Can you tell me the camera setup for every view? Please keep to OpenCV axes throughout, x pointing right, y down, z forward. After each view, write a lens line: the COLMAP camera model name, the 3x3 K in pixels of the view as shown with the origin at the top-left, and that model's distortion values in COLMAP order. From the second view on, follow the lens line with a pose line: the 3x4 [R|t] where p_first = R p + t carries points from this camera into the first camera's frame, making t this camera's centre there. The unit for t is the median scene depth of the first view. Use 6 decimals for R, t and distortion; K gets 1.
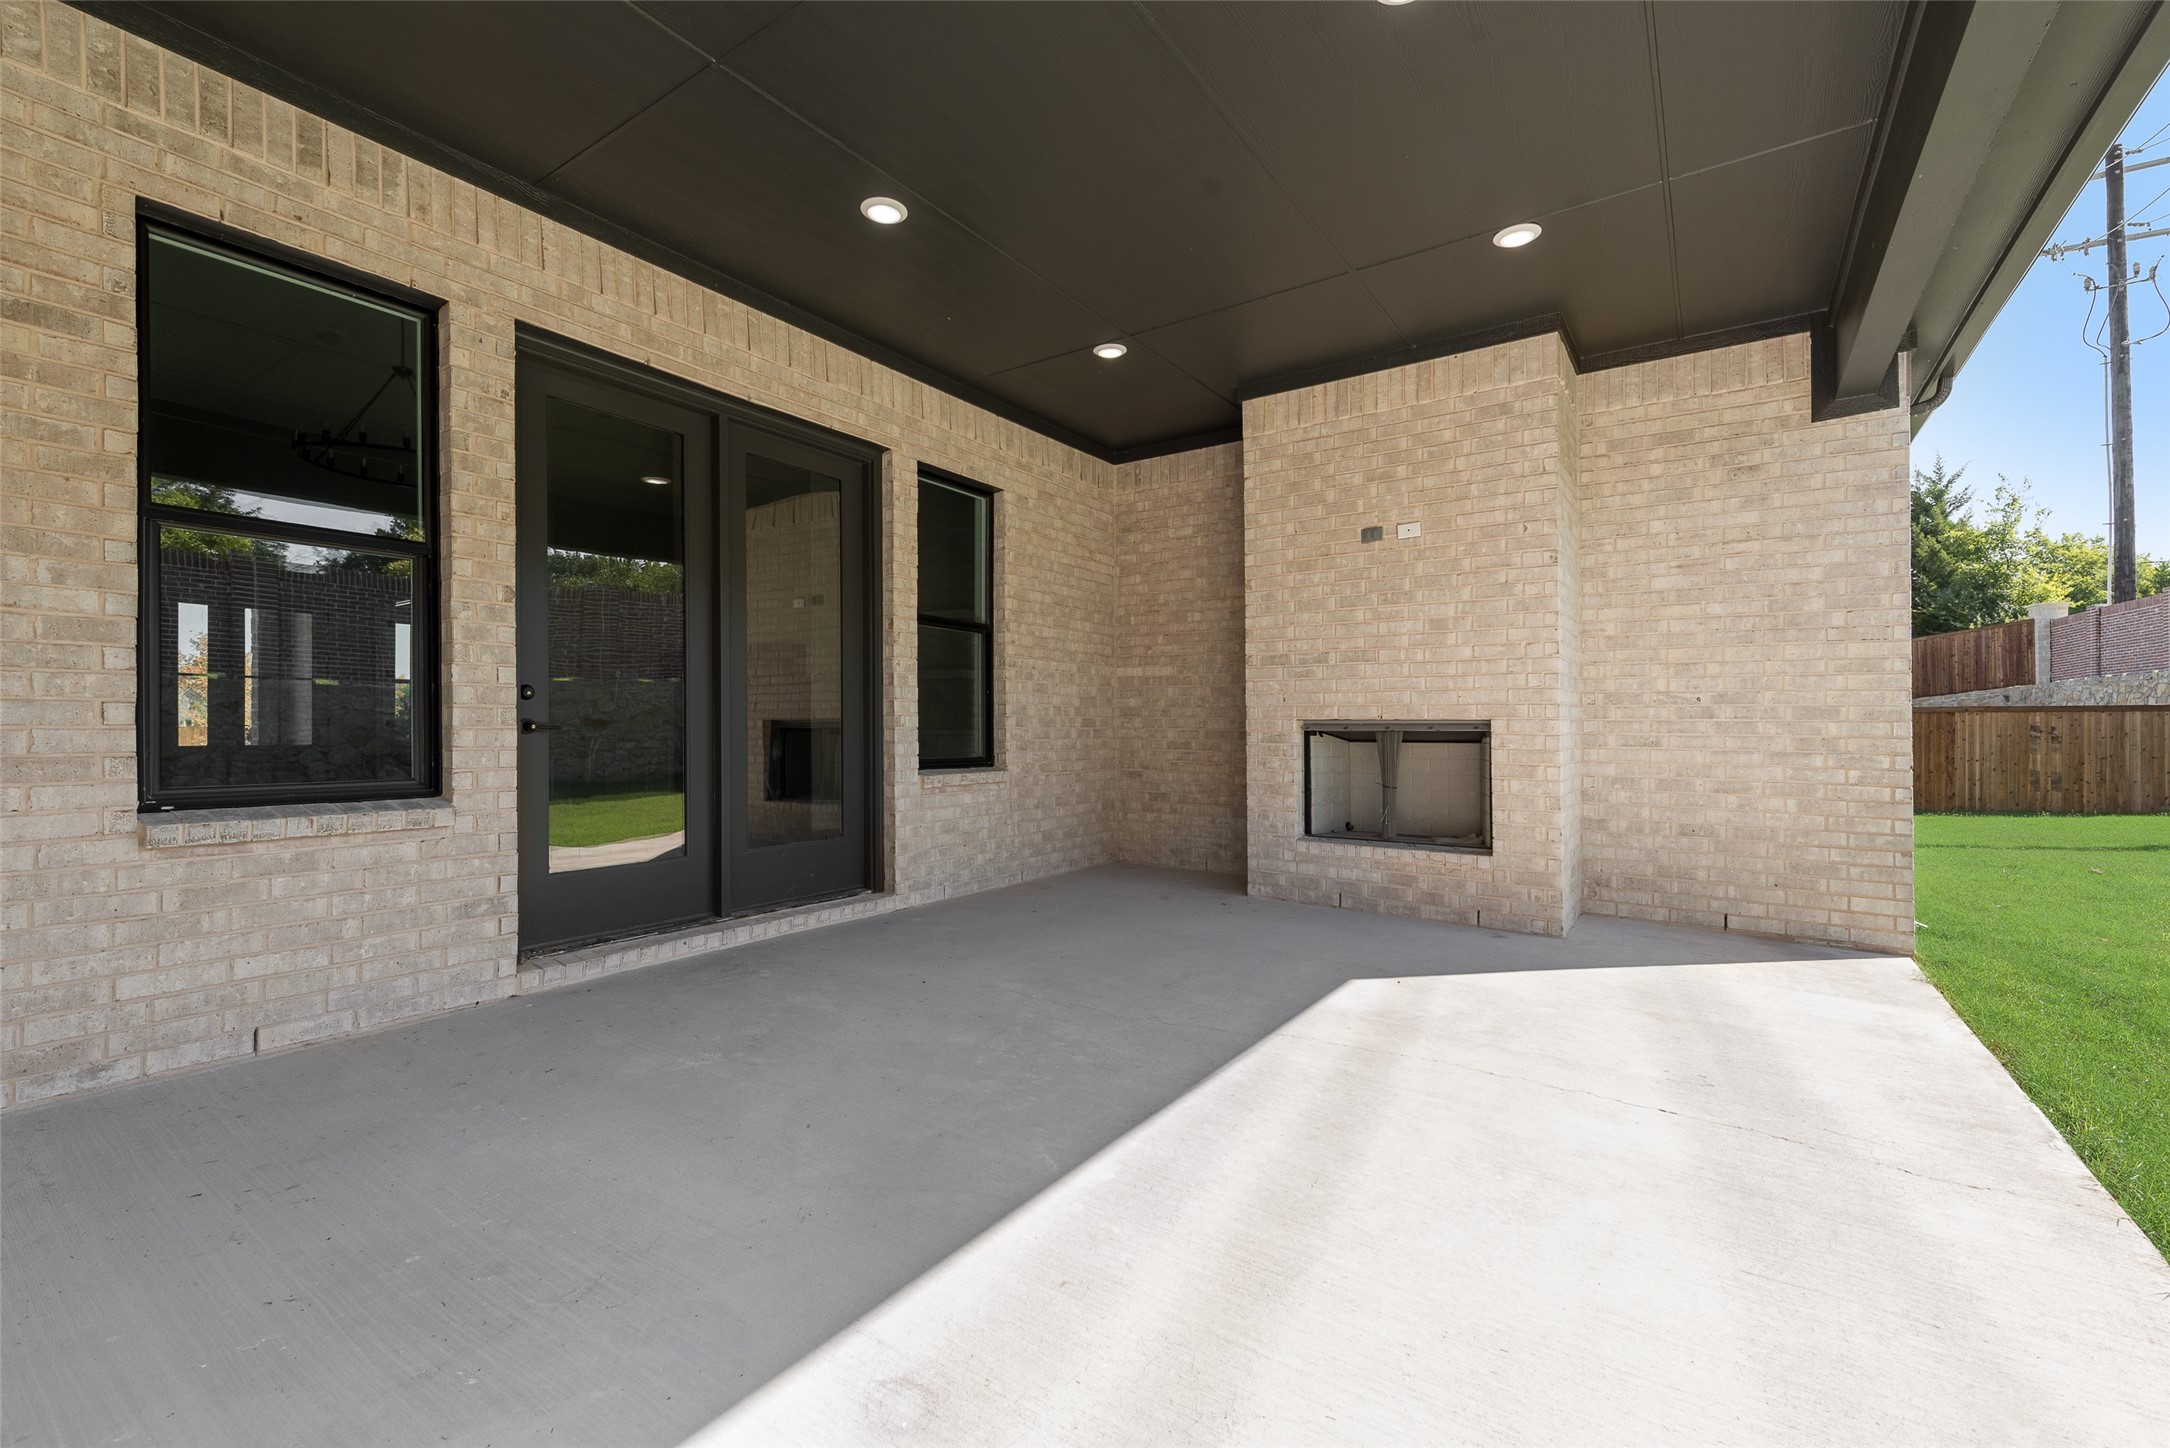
lens RADIAL K [[860.6, 0, 1086.3], [0, 860.6, 714.8], [0, 0, 1]] dist [0.014728, -0.003685]
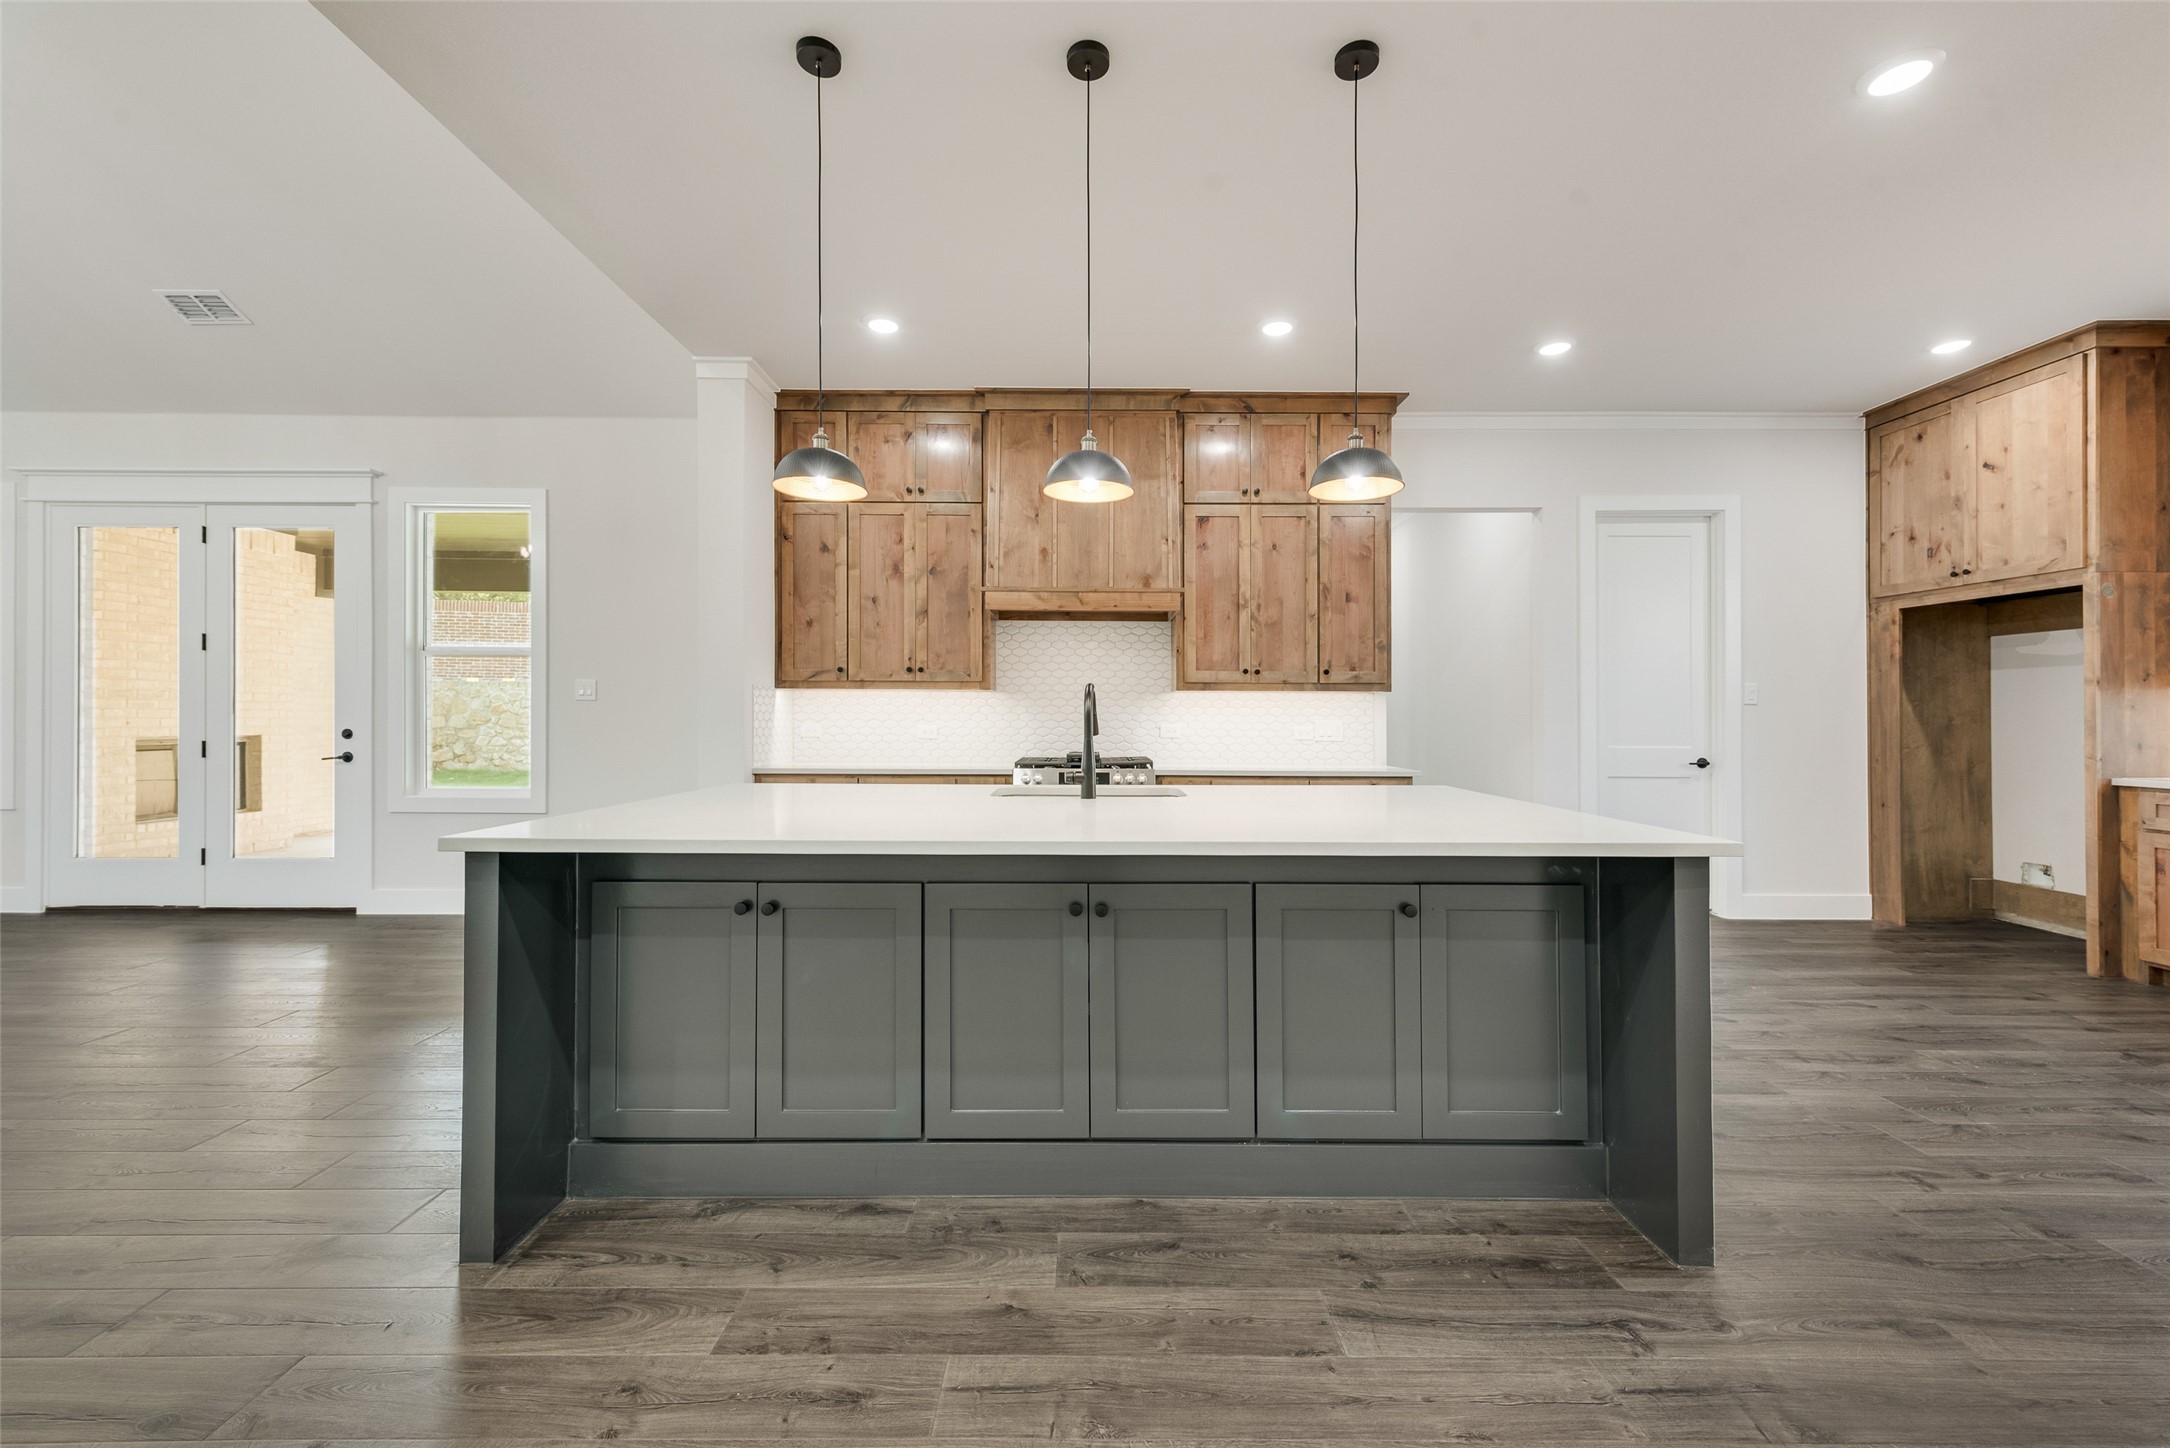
lens RADIAL K [[860.6, 0, 1086.3], [0, 860.6, 714.8], [0, 0, 1]] dist [0.014728, -0.003685]
pose [[-0.537873, 0.007994, 0.842988, -1.782123], [0.000296, 0.999957, -0.009294, -0.017846], [-0.843026, -0.004749, -0.537853, 0.475143]]
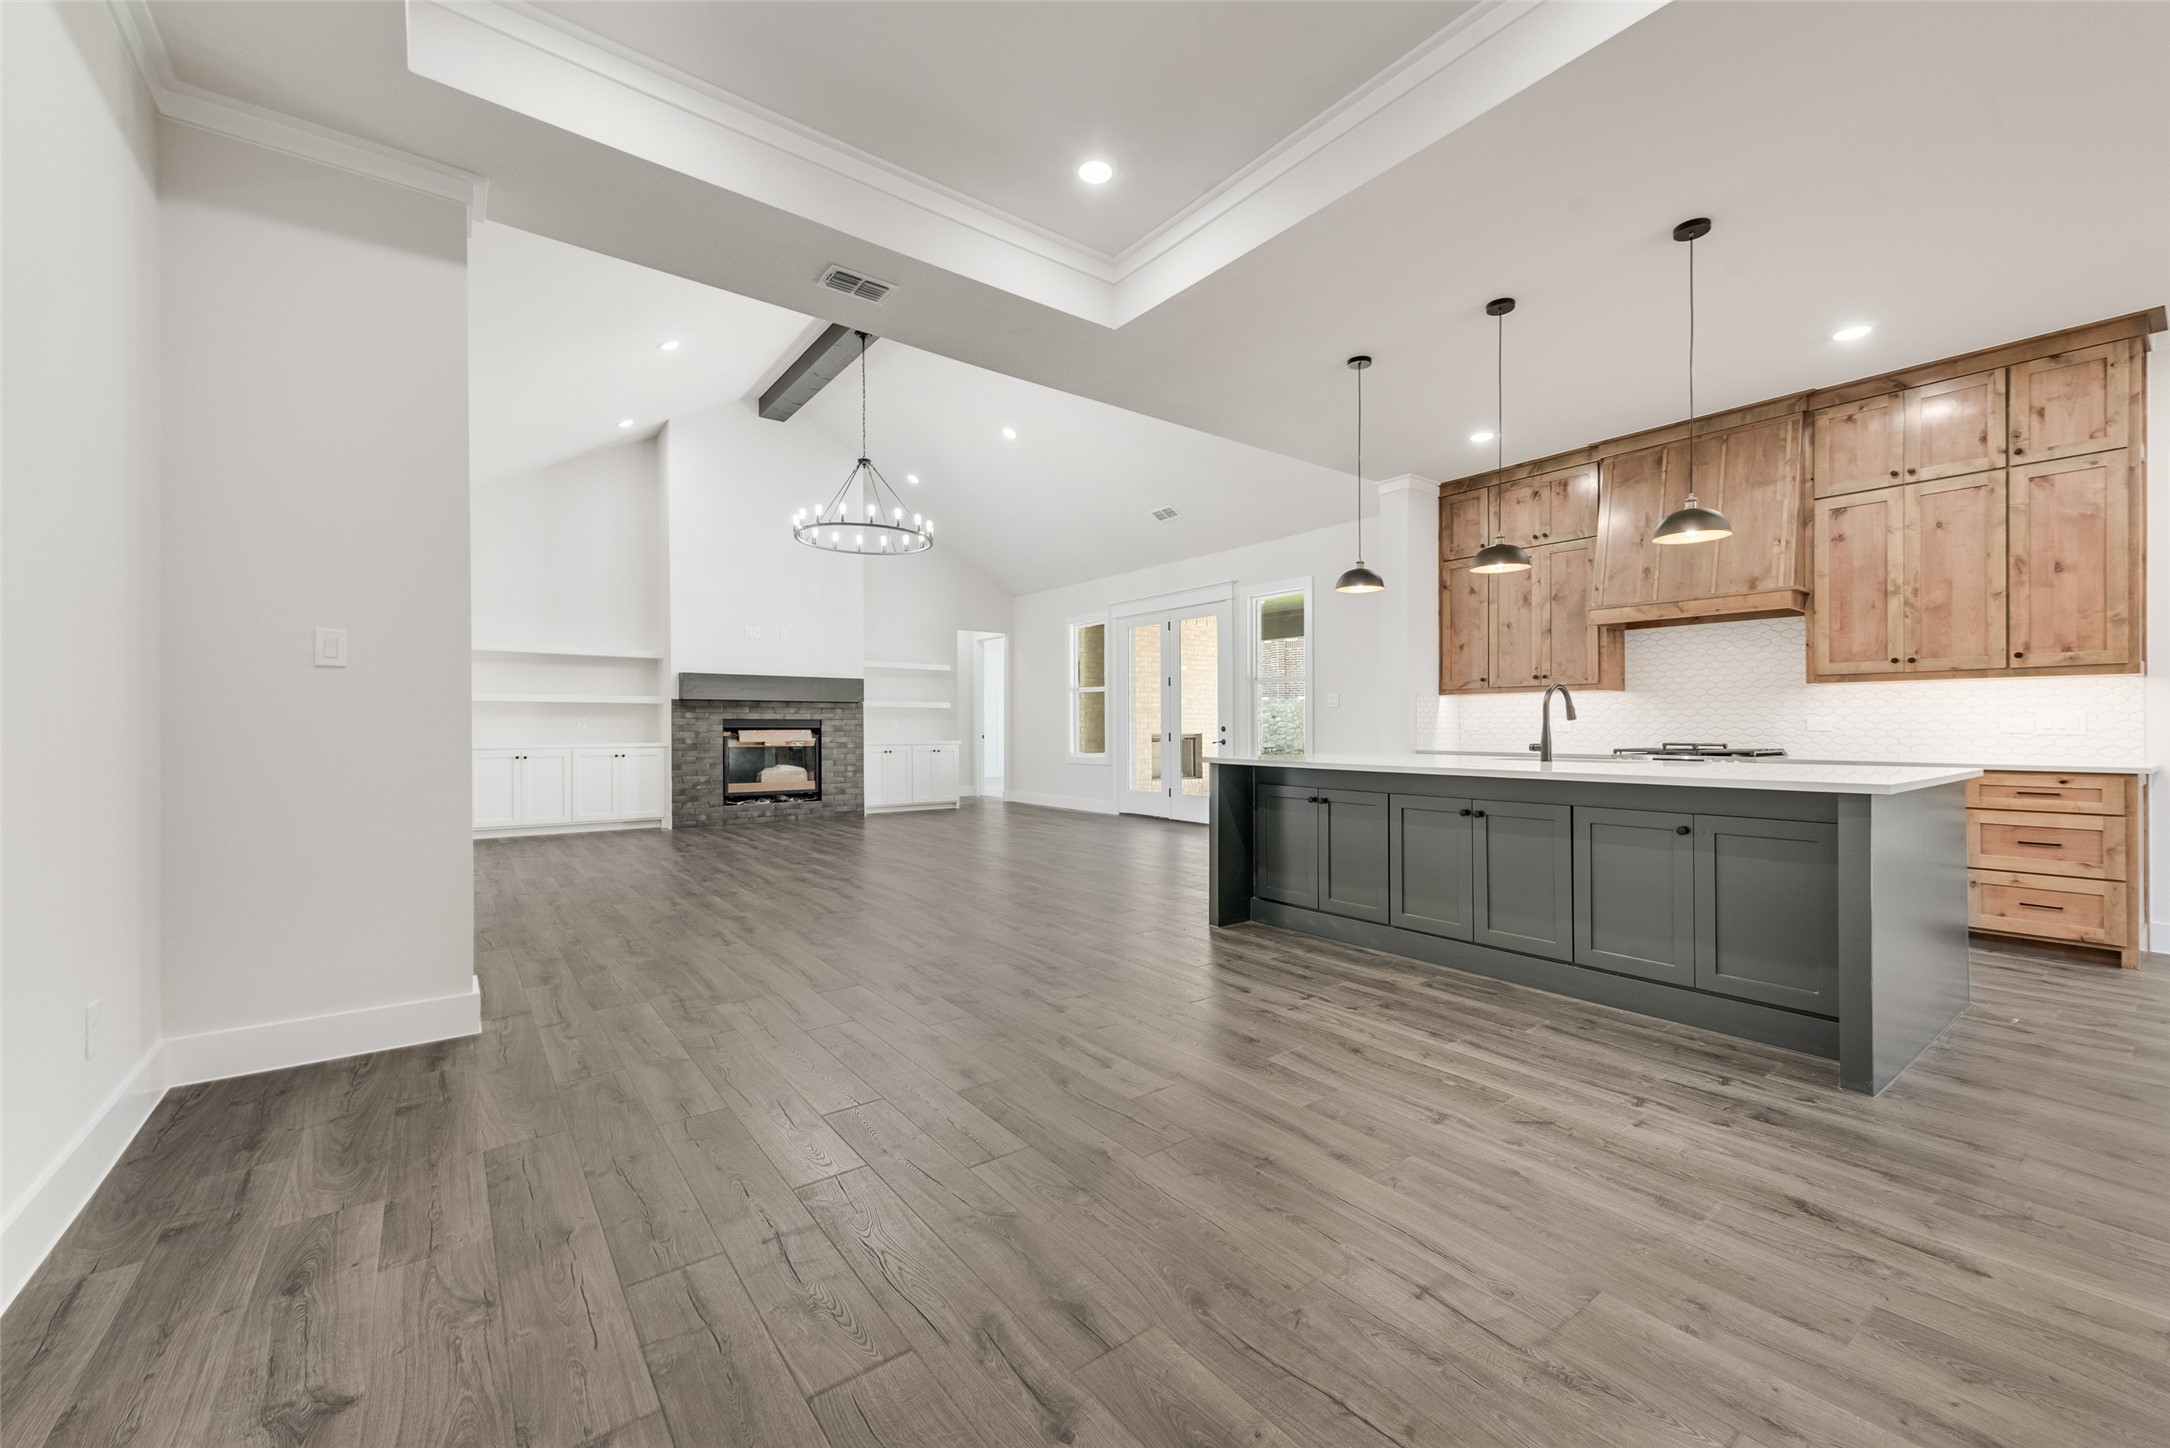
lens RADIAL K [[849.8, 0, 1085.0], [0, 849.8, 734.2], [0, 0, 1]] dist [0.016465, -0.003461]
pose [[0.348678, -0.001056, 0.937242, -2.238954], [-0.001285, 0.999998, 0.001605, 0.003853], [-0.937242, -0.001764, 0.348676, 0.303751]]
